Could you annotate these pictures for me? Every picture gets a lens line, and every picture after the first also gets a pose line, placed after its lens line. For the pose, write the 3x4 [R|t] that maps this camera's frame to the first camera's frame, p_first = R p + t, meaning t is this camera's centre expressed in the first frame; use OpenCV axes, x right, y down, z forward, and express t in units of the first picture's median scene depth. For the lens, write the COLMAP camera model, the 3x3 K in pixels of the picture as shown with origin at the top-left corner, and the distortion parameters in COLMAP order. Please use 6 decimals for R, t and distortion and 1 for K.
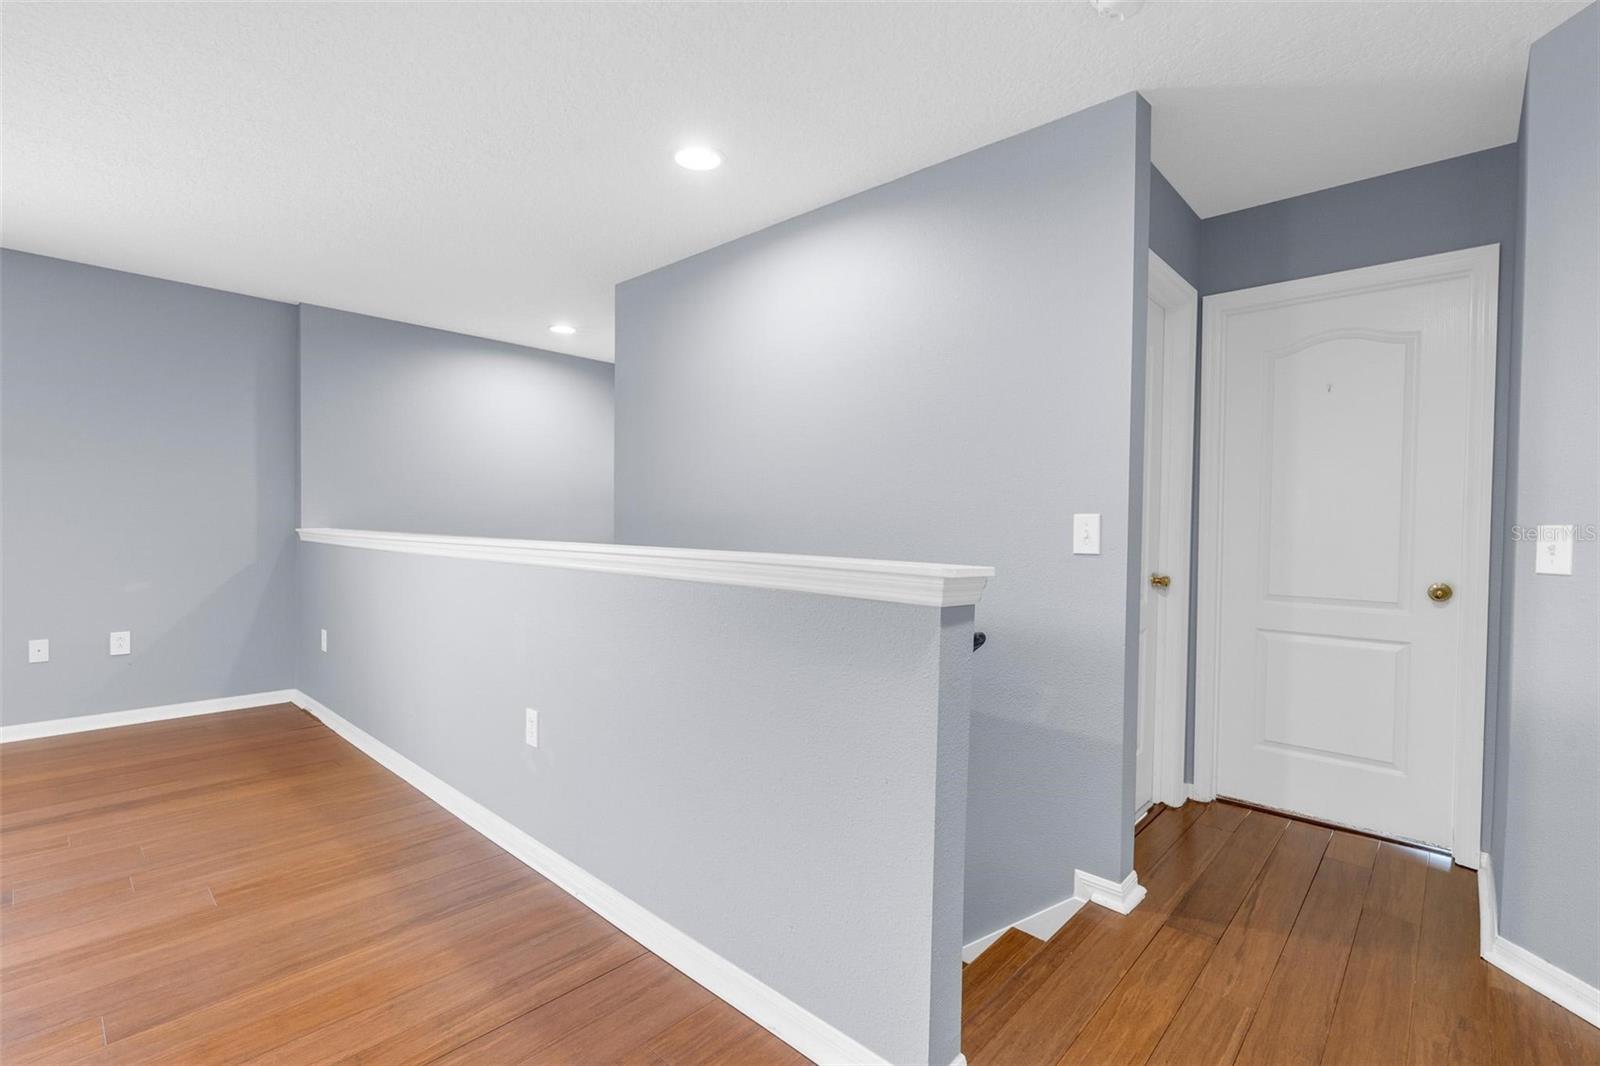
lens RADIAL K [[720.9, 0, 800.7], [0, 720.9, 530.7], [0, 0, 1]] dist [0.000993, 0.000013]
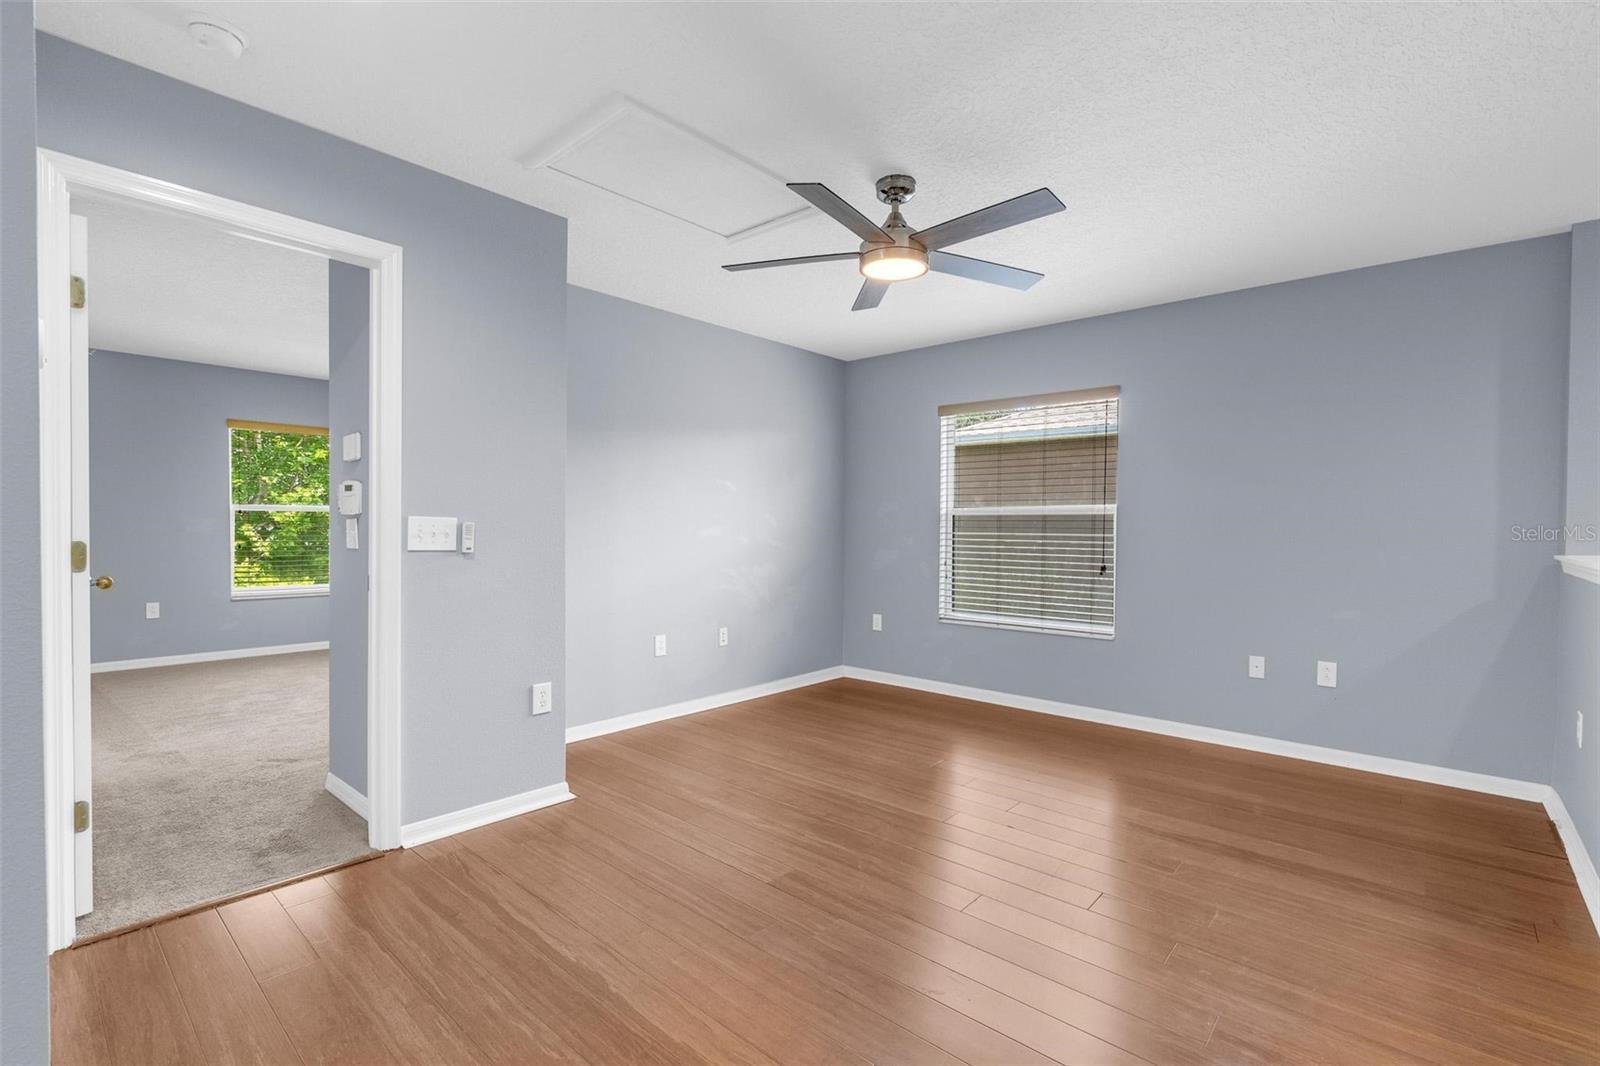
lens RADIAL K [[720.9, 0, 803.7], [0, 720.9, 531.5], [0, 0, 1]] dist [0.000993, 0.000013]
pose [[0.023303, -0.008653, -0.999691, -0.032413], [-0.018245, 0.999792, -0.009079, -0.009447], [0.999562, 0.018451, 0.023140, 0.372807]]
